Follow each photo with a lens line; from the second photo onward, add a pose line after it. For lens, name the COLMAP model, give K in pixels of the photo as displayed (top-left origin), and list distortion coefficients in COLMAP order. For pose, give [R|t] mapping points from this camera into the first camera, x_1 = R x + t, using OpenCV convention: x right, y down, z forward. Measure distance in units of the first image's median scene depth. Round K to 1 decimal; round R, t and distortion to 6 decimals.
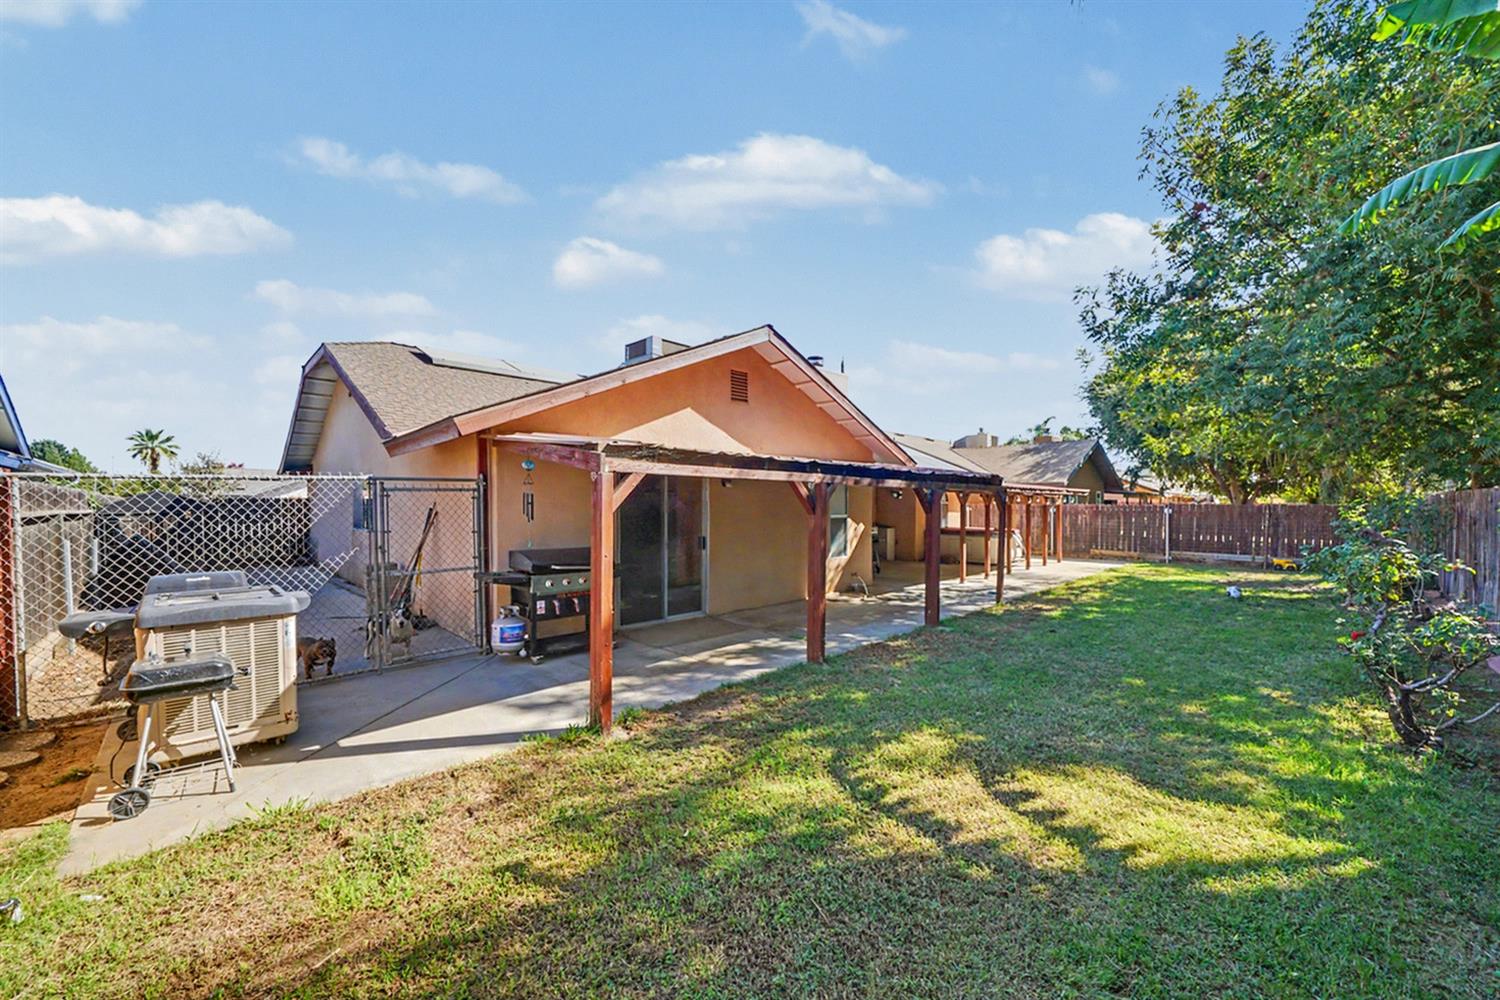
lens RADIAL K [[568.0, 0, 743.0], [0, 568.0, 501.1], [0, 0, 1]] dist [-0.000338, -0.000042]
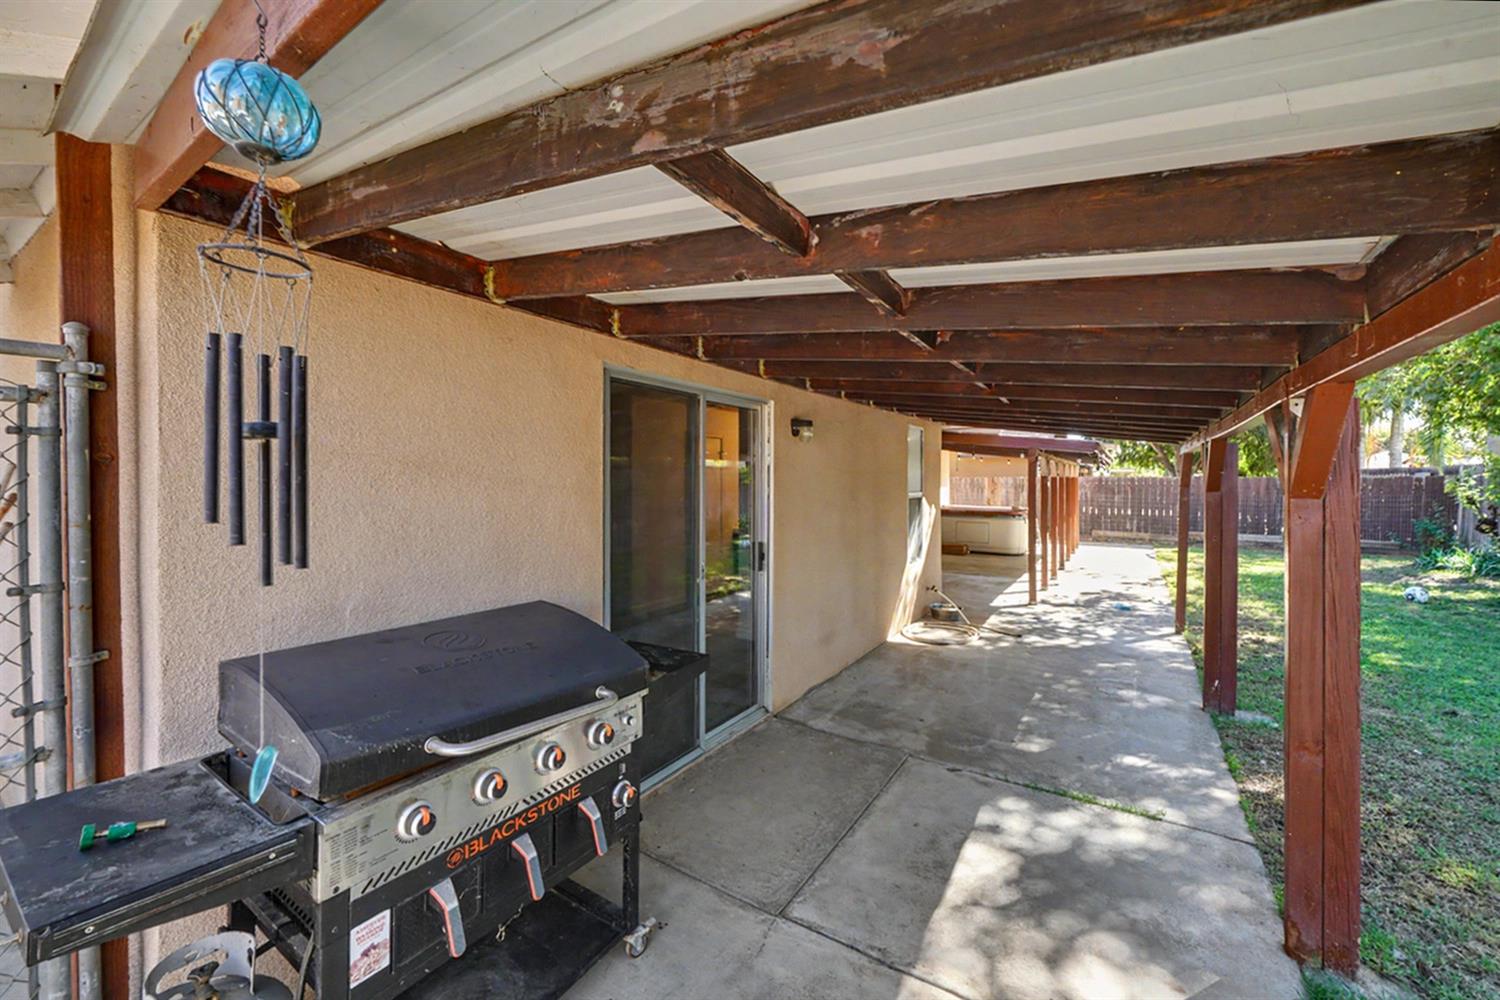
lens RADIAL K [[594.3, 0, 749.7], [0, 594.3, 481.0], [0, 0, 1]] dist [0.000236, 0.000013]
pose [[0.976713, 0.002257, 0.214536, -0.255110], [-0.004809, 0.999924, 0.011375, 0.009073], [-0.214494, -0.012142, 0.976650, 0.726107]]
